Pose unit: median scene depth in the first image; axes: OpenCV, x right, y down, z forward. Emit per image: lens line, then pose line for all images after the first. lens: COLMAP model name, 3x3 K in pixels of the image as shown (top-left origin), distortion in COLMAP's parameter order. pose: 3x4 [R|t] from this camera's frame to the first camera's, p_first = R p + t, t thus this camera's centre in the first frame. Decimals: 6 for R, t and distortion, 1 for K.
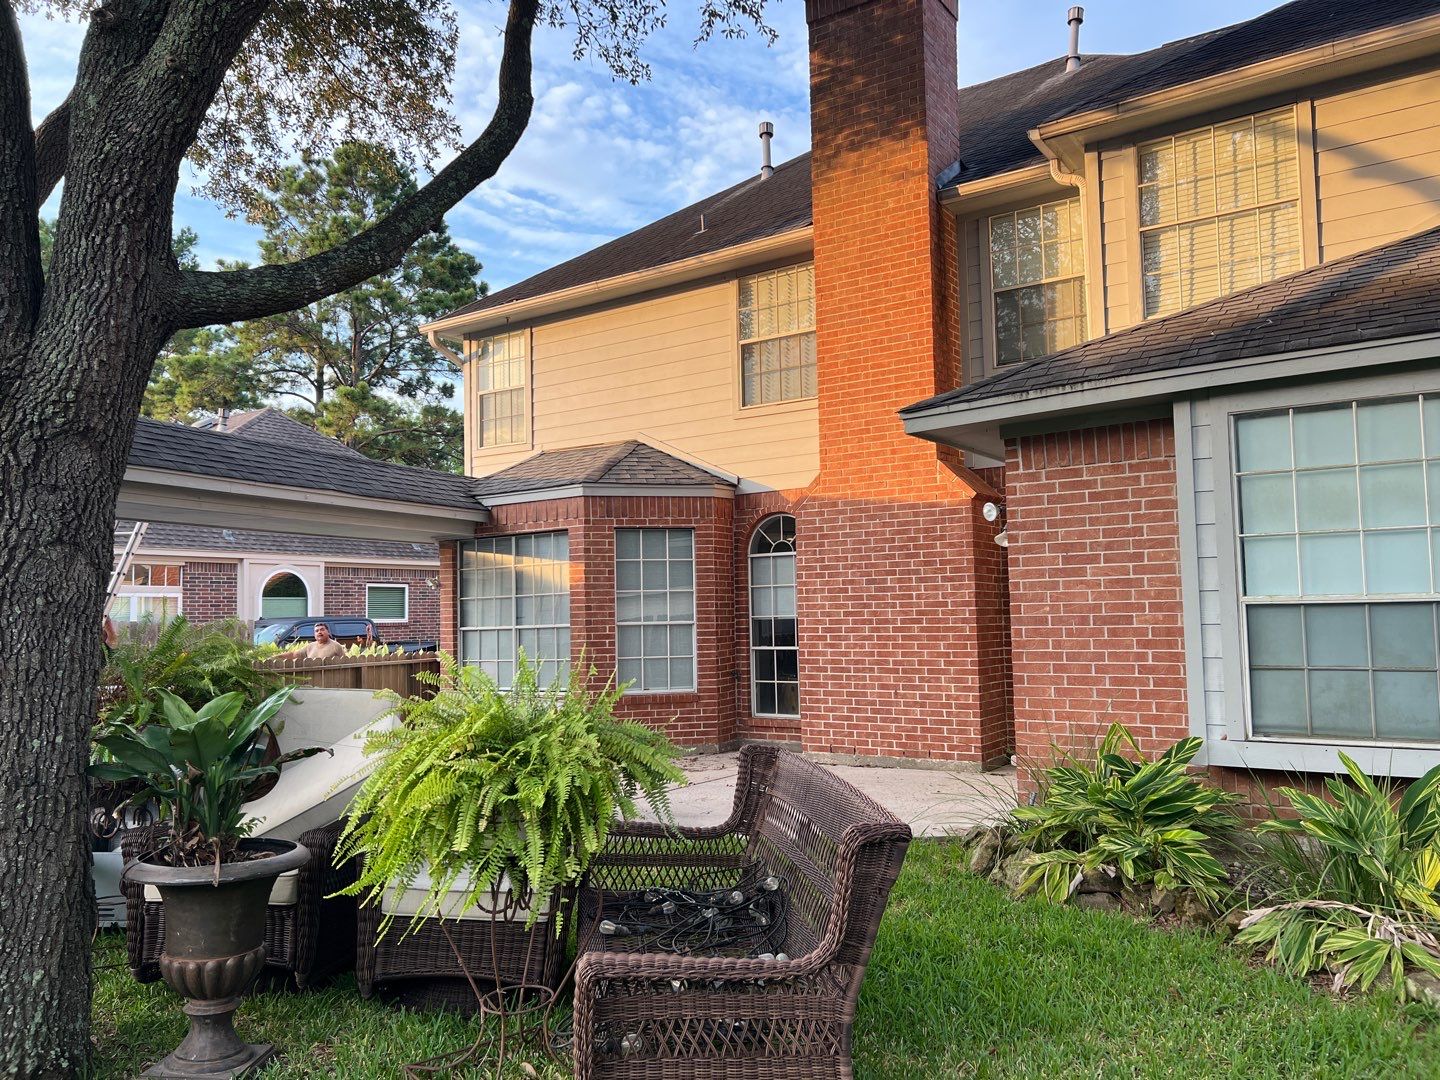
lens RADIAL K [[1076.1, 0, 723.8], [0, 1076.1, 547.1], [0, 0, 1]] dist [0.060104, -0.067326]
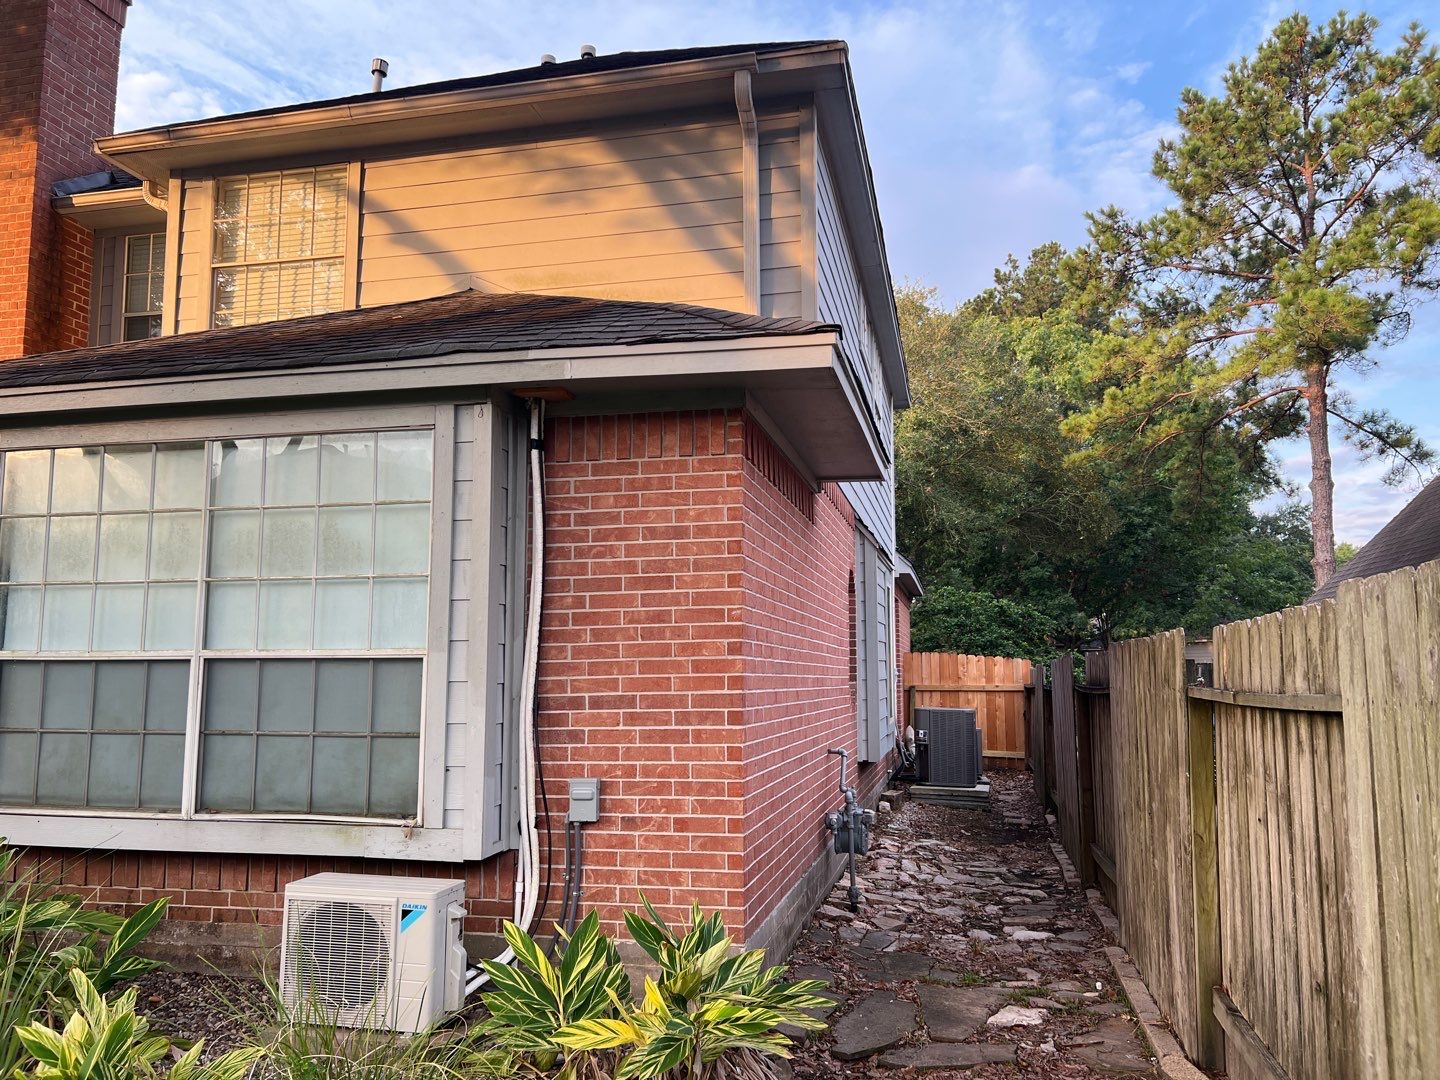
lens RADIAL K [[1083.5, 0, 715.5], [0, 1083.5, 536.3], [0, 0, 1]] dist [0.068524, -0.086462]
pose [[0.934625, 0.059051, 0.350697, 0.416901], [-0.038507, 0.997124, -0.065274, -0.007856], [-0.353543, 0.047502, 0.934211, -0.040722]]
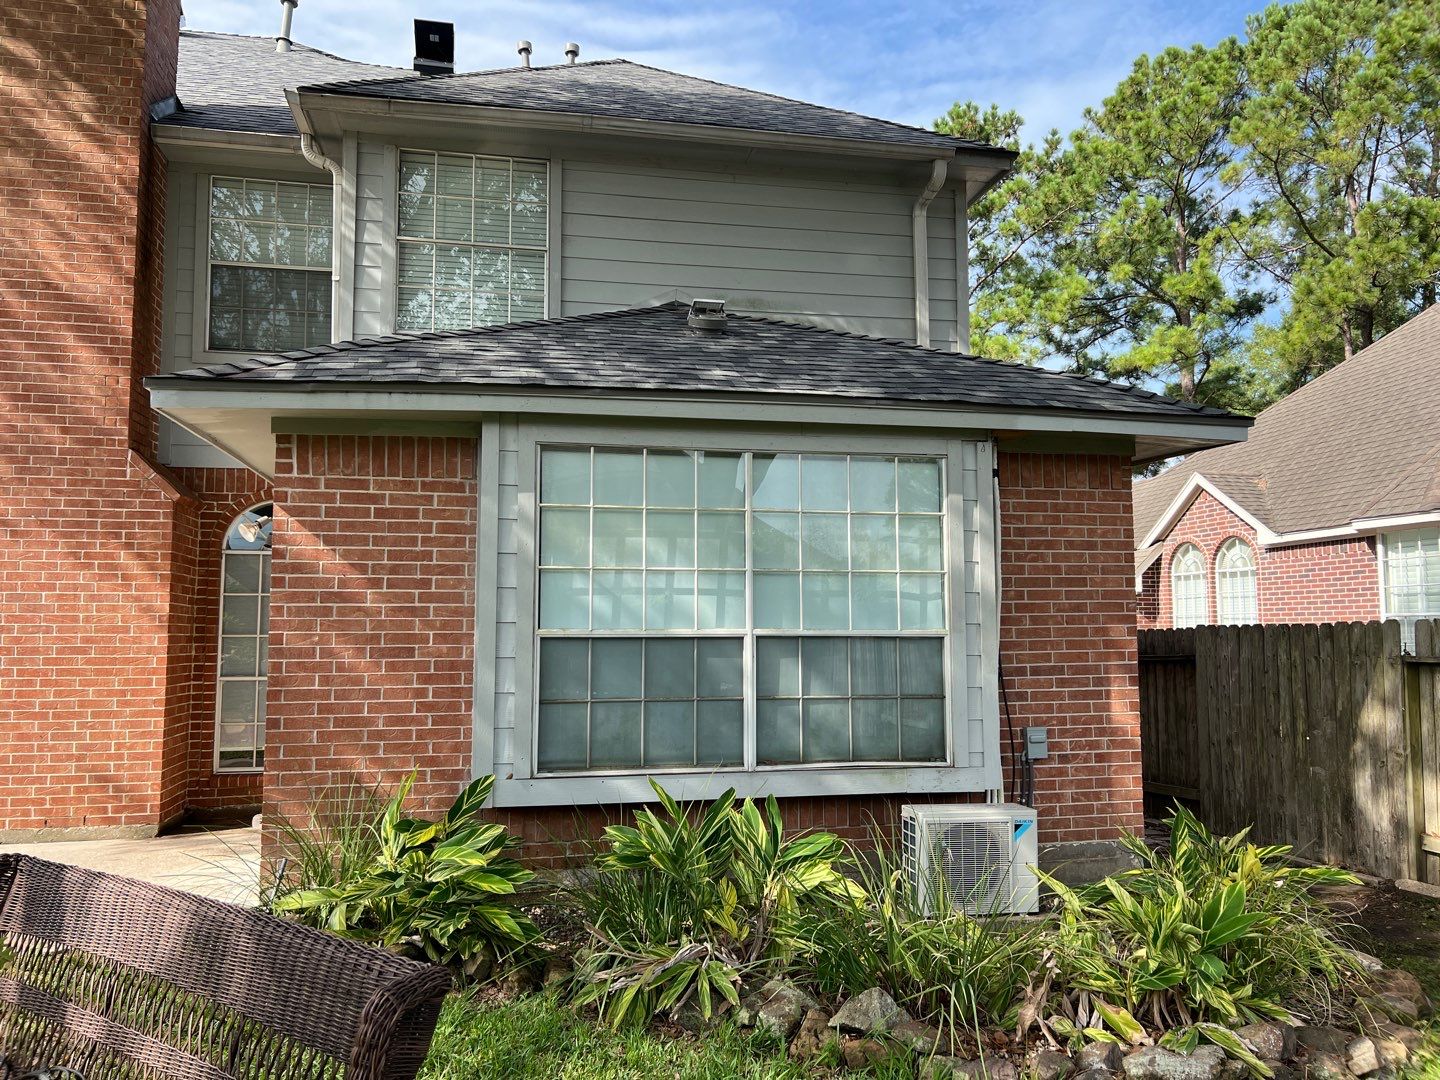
lens RADIAL K [[1083.6, 0, 722.2], [0, 1083.6, 540.7], [0, 0, 1]] dist [0.047116, -0.060798]
pose [[0.702695, 0.078380, 0.707161, -0.060136], [-0.057562, 0.996918, -0.053298, 0.004810], [-0.709159, -0.003253, 0.705041, 0.112684]]
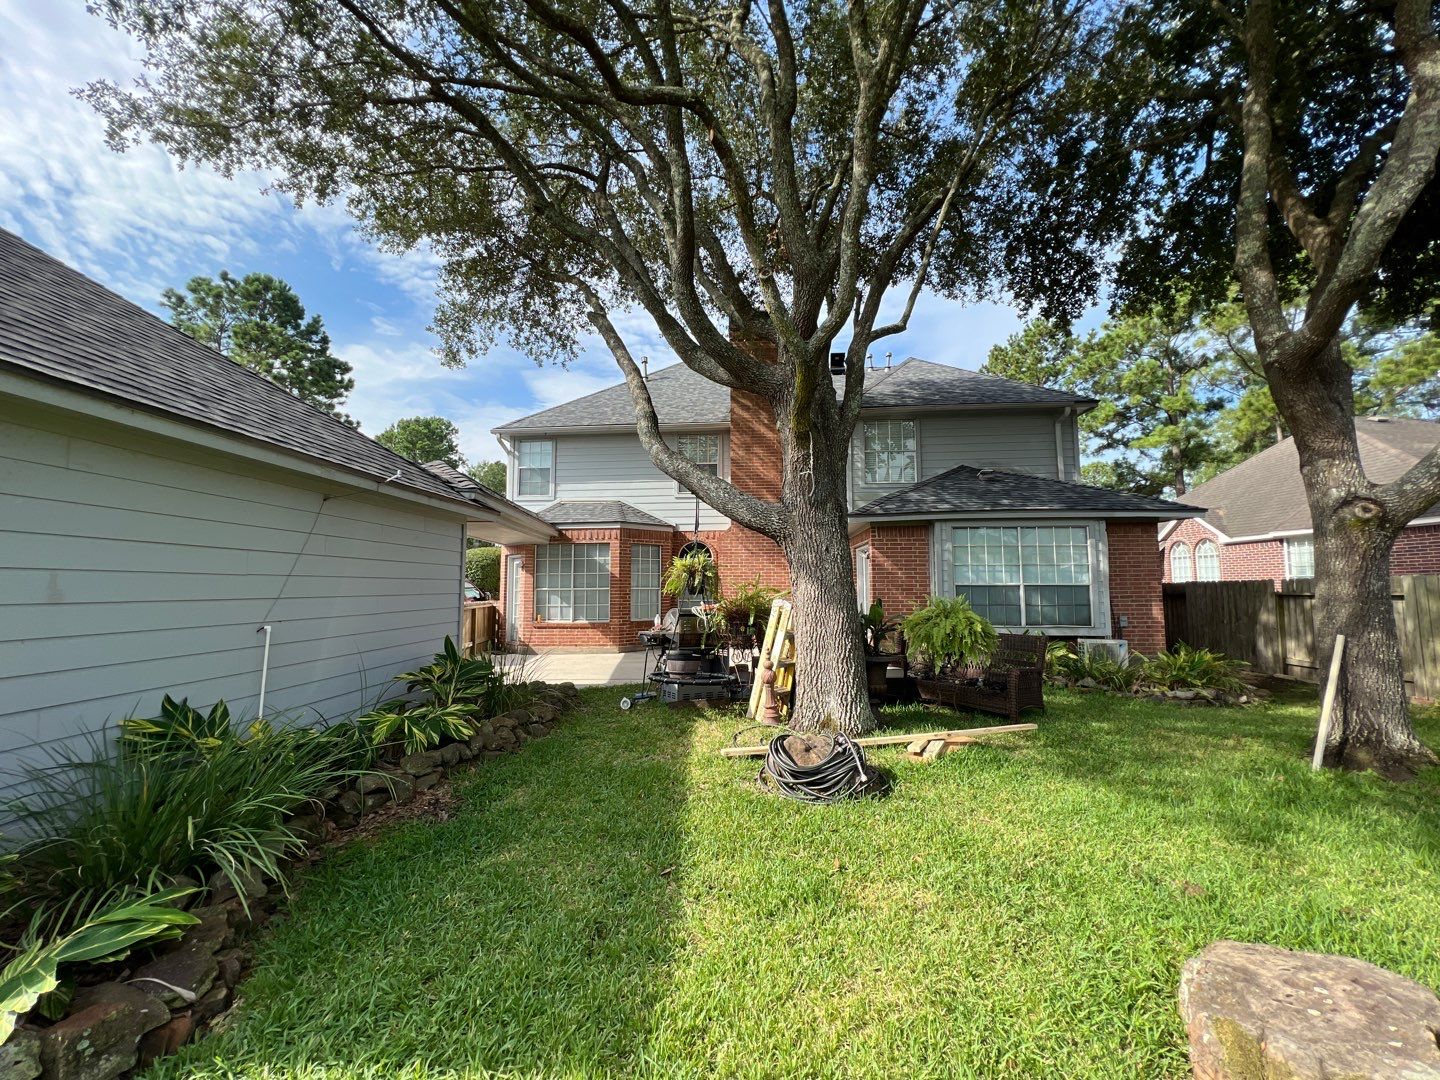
lens RADIAL K [[577.7, 0, 716.3], [0, 577.7, 534.2], [0, 0, 1]] dist [0.000871, -0.000024]
pose [[0.867427, 0.063198, 0.493535, -0.594305], [-0.048713, 0.997922, -0.042169, 0.004412], [-0.495175, 0.012537, 0.868703, -0.094261]]
